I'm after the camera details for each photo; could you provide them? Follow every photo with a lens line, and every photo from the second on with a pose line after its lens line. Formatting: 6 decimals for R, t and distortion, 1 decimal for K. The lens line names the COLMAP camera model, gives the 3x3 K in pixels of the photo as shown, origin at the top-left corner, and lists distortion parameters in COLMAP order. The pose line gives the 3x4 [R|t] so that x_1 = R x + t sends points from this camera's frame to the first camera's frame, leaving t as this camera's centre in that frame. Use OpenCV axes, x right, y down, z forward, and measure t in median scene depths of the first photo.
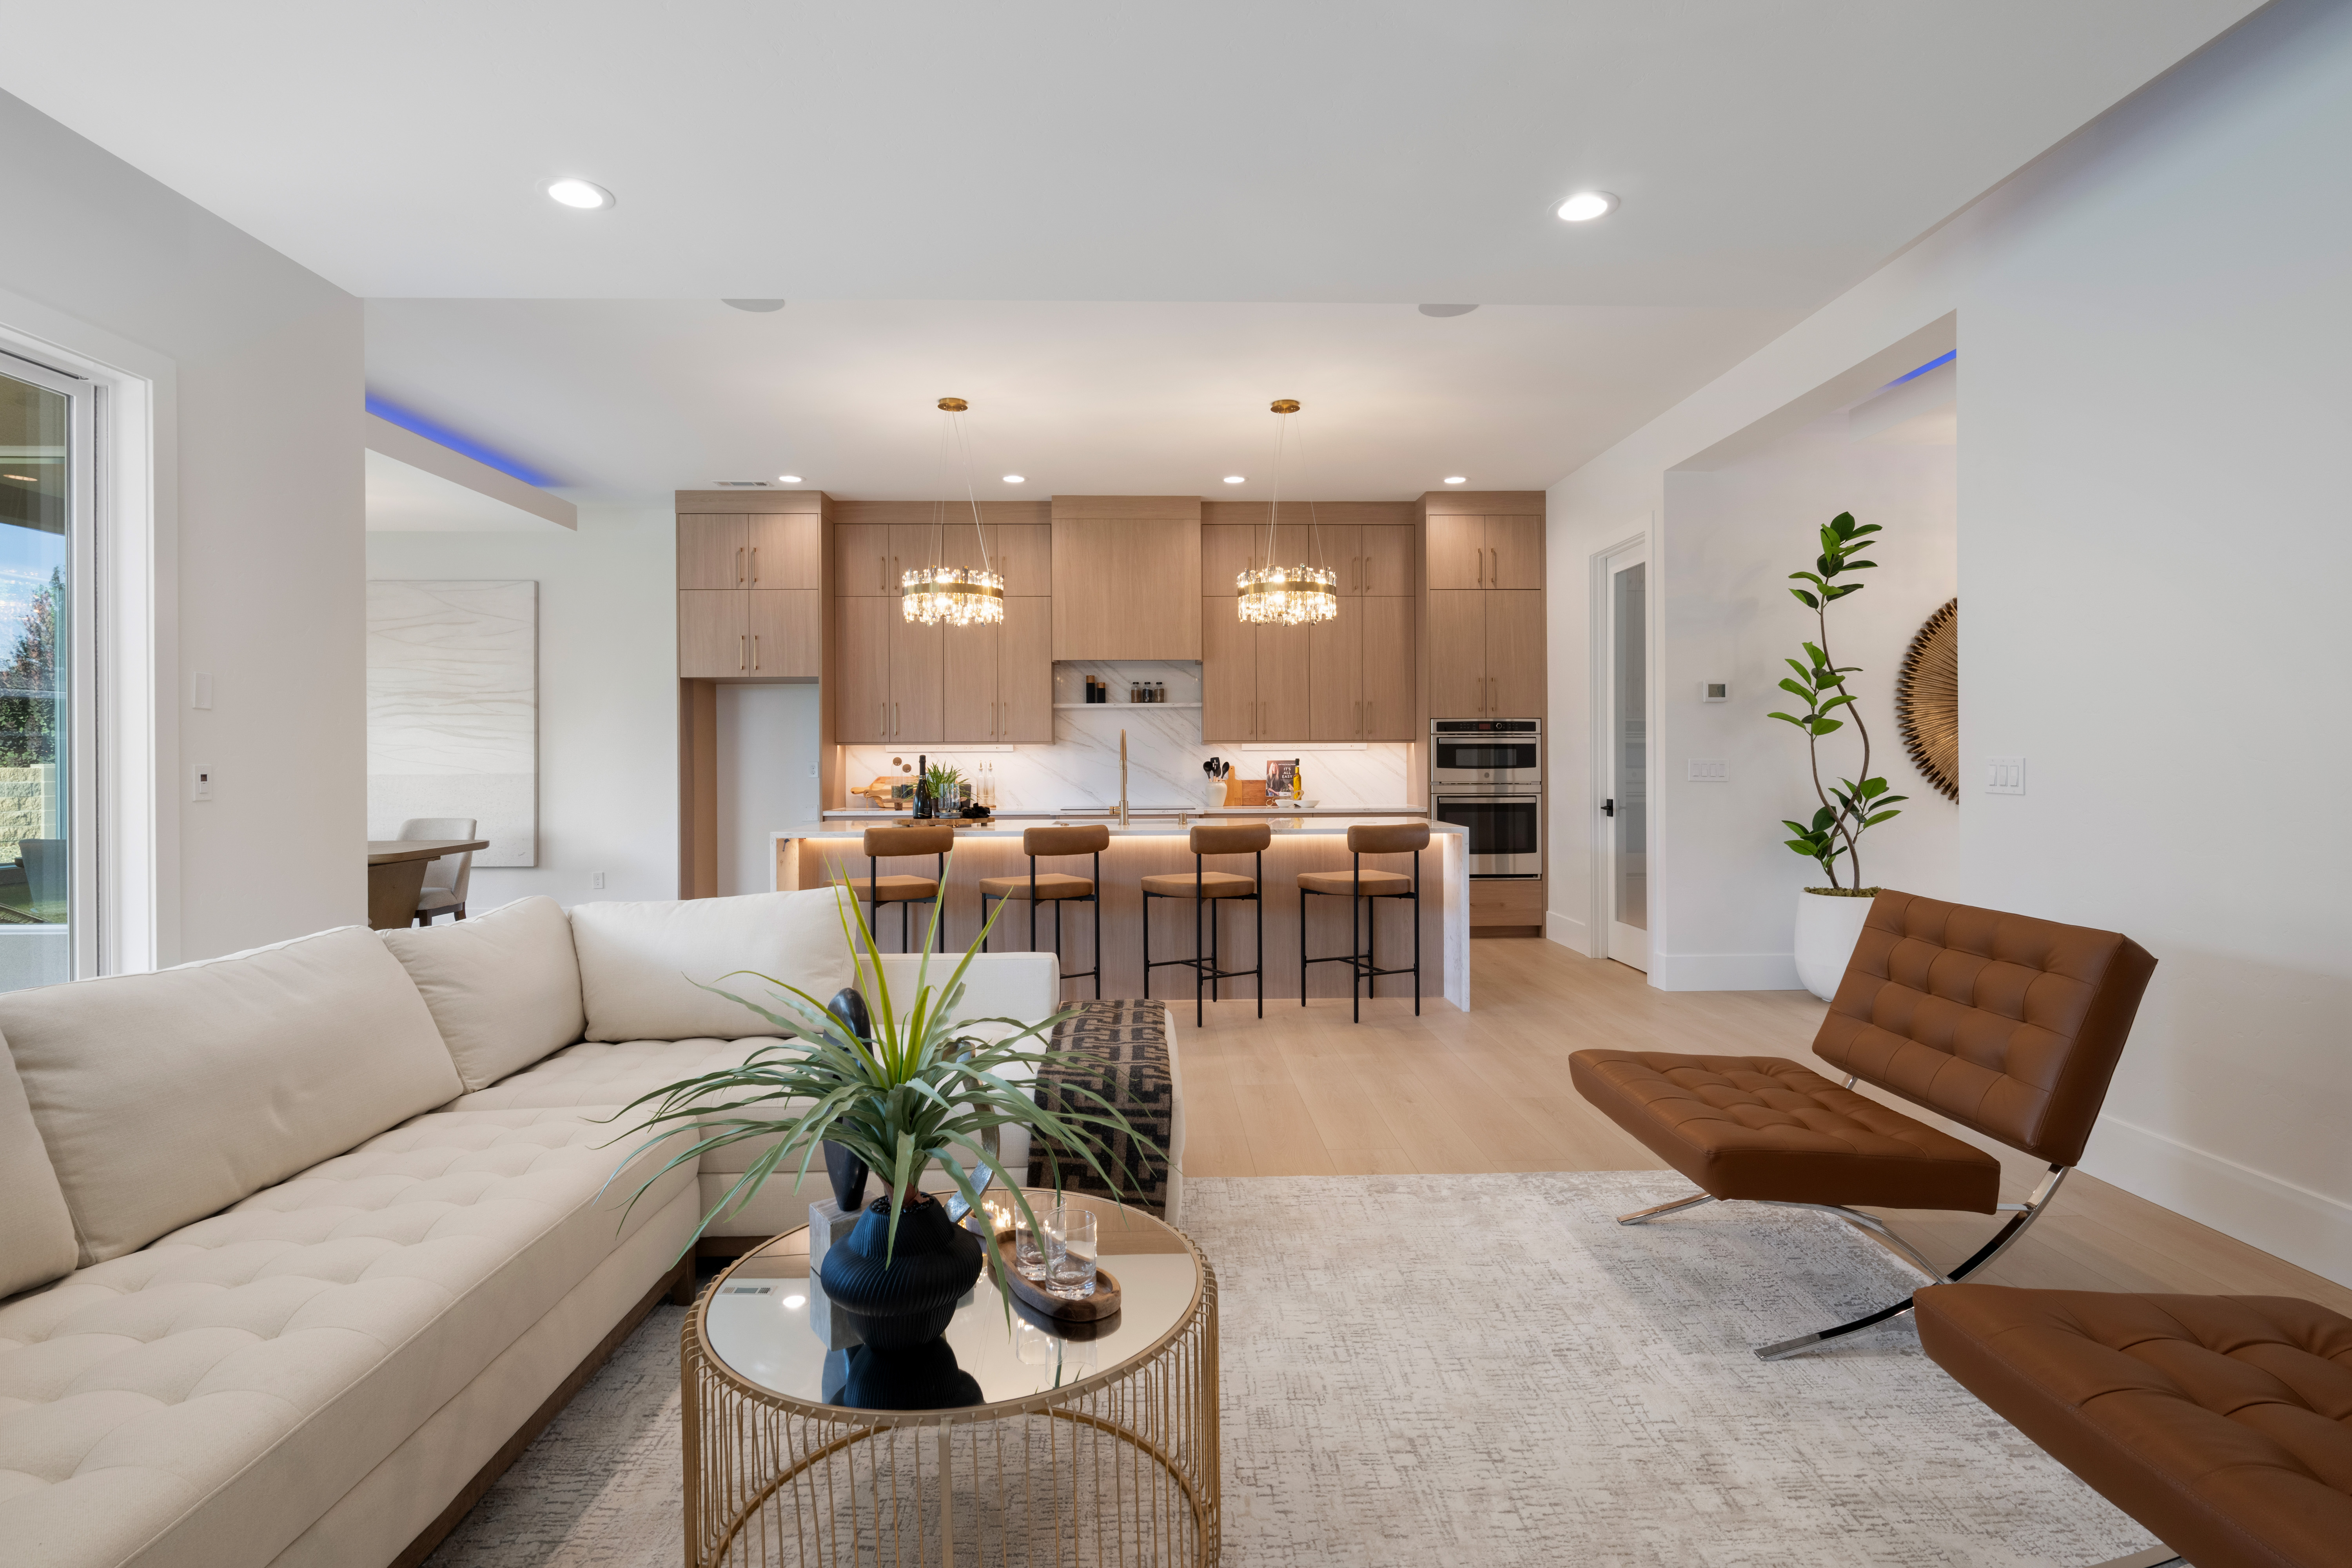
lens RADIAL K [[1152.8, 0, 1183.0], [0, 1152.8, 759.8], [0, 0, 1]] dist [-0.003137, -0.000092]
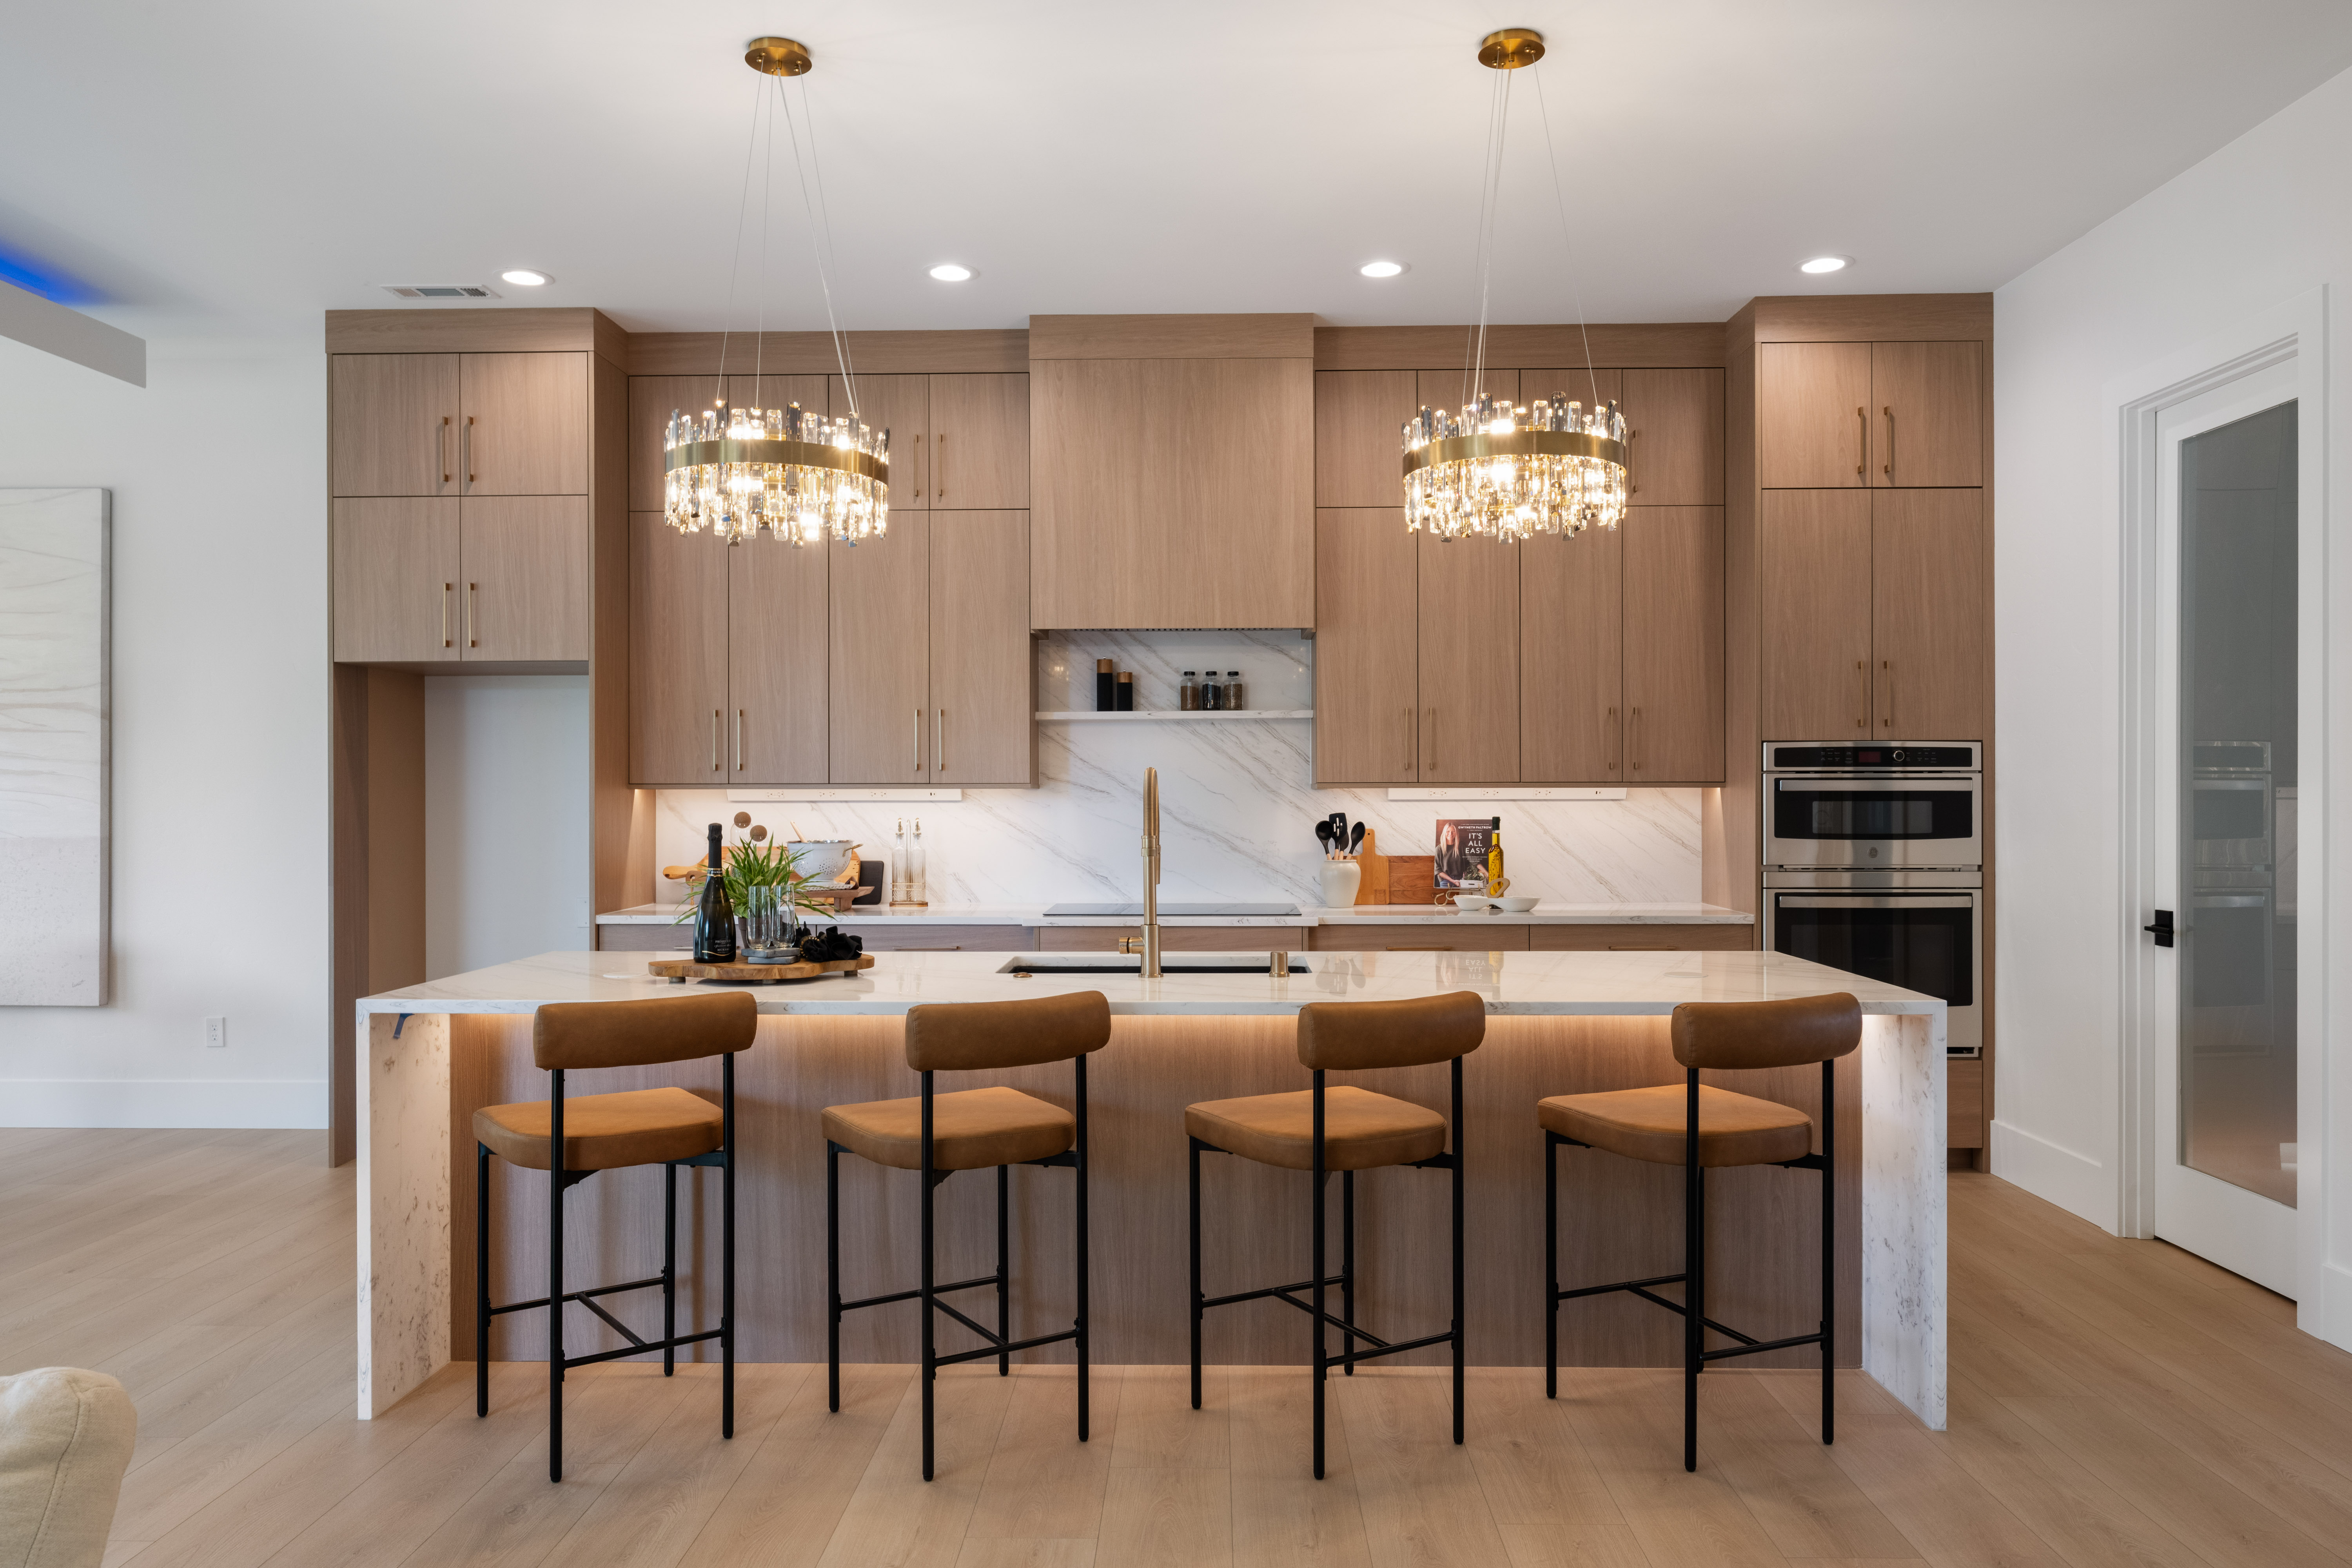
lens RADIAL K [[1539.3, 0, 1196.7], [0, 1539.3, 804.6], [0, 0, 1]] dist [0.006055, 0.002439]
pose [[0.998771, 0.003669, -0.049421, -0.002213], [-0.003134, 0.999936, 0.010901, -0.014468], [0.049457, -0.010733, 0.998719, 0.305287]]
